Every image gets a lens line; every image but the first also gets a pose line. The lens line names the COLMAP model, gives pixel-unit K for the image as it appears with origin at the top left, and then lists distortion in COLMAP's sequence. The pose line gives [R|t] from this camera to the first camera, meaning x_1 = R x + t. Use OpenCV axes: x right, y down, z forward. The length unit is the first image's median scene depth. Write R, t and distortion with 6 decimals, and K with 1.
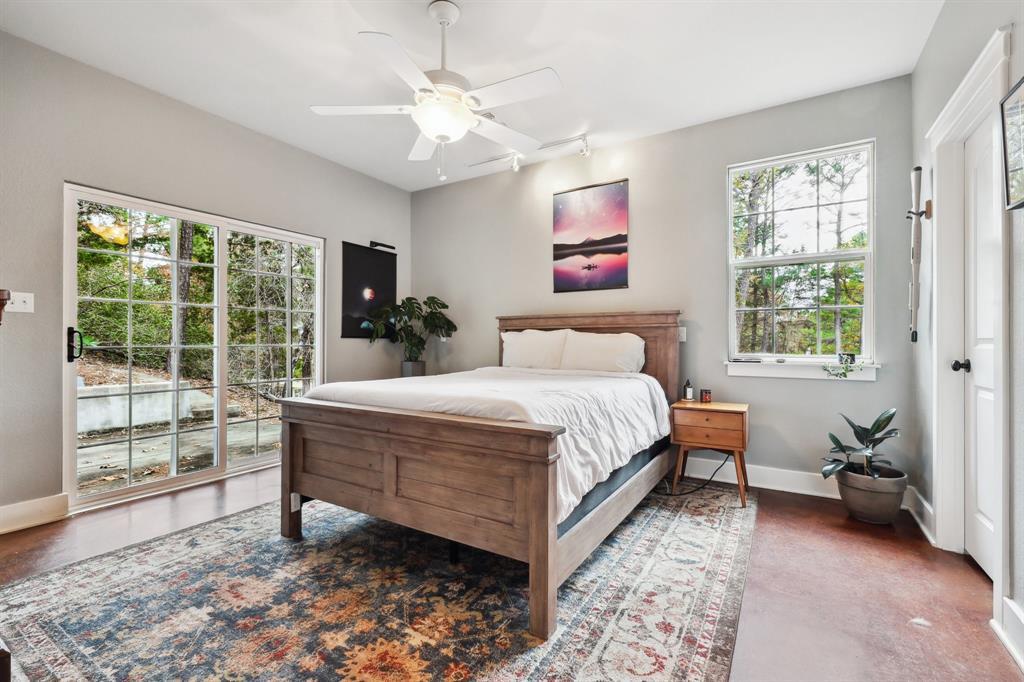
lens RADIAL K [[444.9, 0, 509.7], [0, 444.9, 340.6], [0, 0, 1]] dist [-0.000367, -0.000817]
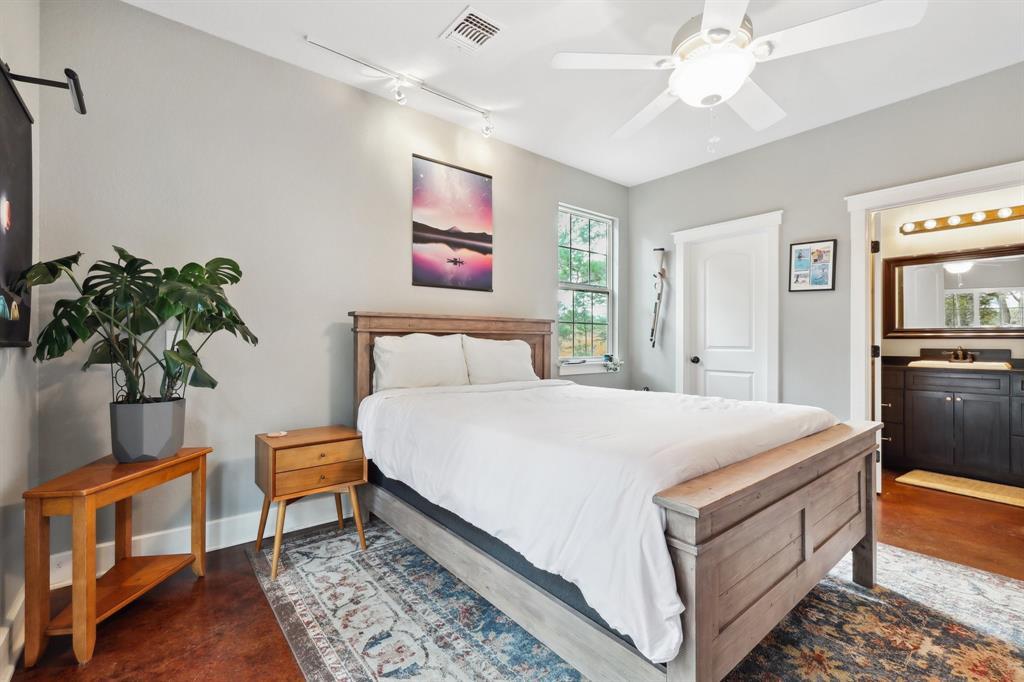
lens RADIAL K [[444.9, 0, 508.0], [0, 444.9, 340.1], [0, 0, 1]] dist [-0.000367, -0.000817]
pose [[0.329363, 0.002304, 0.944200, -0.612779], [-0.001559, 0.999997, -0.001896, -0.014113], [-0.944202, -0.000847, 0.329366, 0.649247]]
